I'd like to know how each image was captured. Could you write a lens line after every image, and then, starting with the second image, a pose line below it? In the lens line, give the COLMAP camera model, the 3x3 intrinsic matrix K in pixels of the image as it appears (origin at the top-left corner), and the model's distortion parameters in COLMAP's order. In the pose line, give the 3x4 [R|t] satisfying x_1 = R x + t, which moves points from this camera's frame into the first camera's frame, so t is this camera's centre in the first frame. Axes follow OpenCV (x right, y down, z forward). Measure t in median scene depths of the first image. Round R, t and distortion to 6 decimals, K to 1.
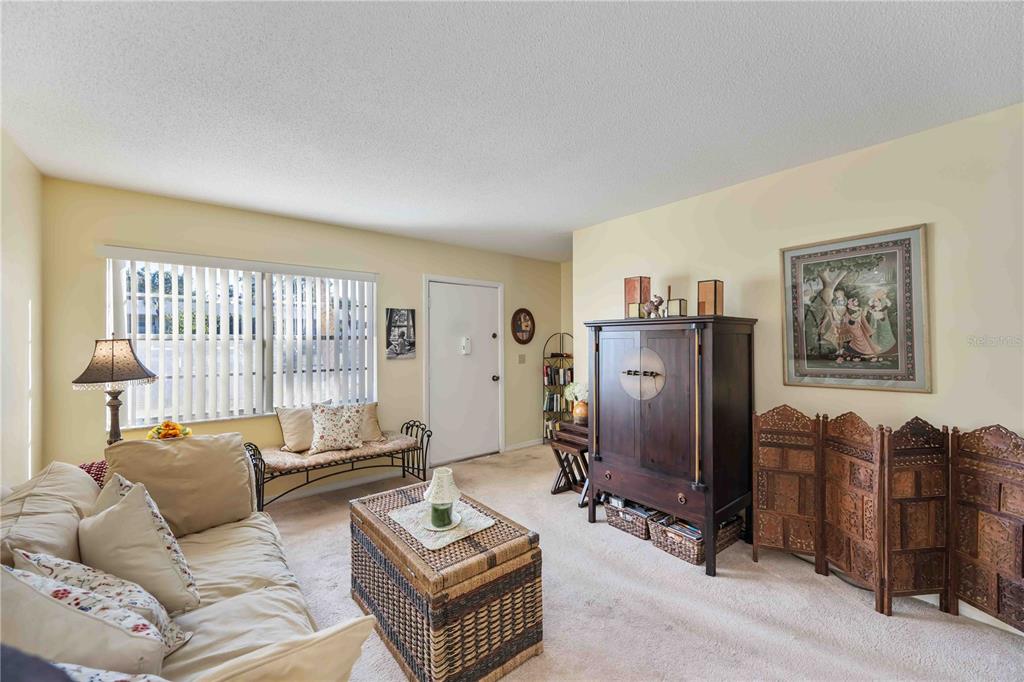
lens RADIAL K [[402.1, 0, 517.5], [0, 402.1, 336.9], [0, 0, 1]] dist [0.001602, 0.000171]
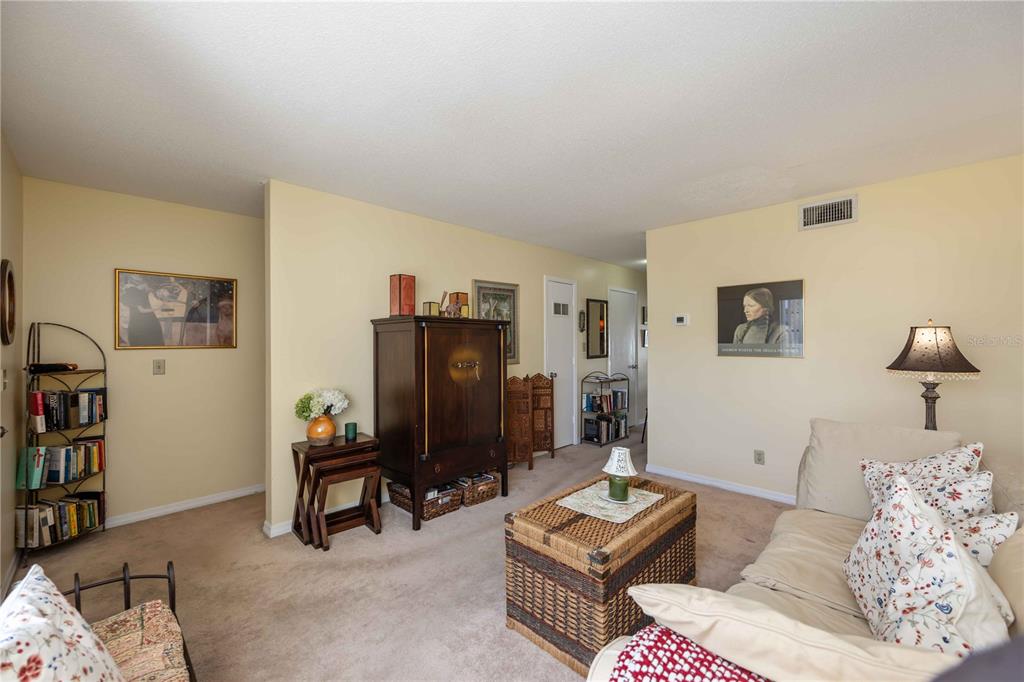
lens RADIAL K [[402.1, 0, 517.0], [0, 402.1, 341.4], [0, 0, 1]] dist [0.001602, 0.000171]
pose [[-0.103889, 0.012912, 0.994505, -0.747156], [-0.000098, 0.999916, -0.012992, 0.033138], [-0.994589, -0.001448, -0.103879, 0.830330]]
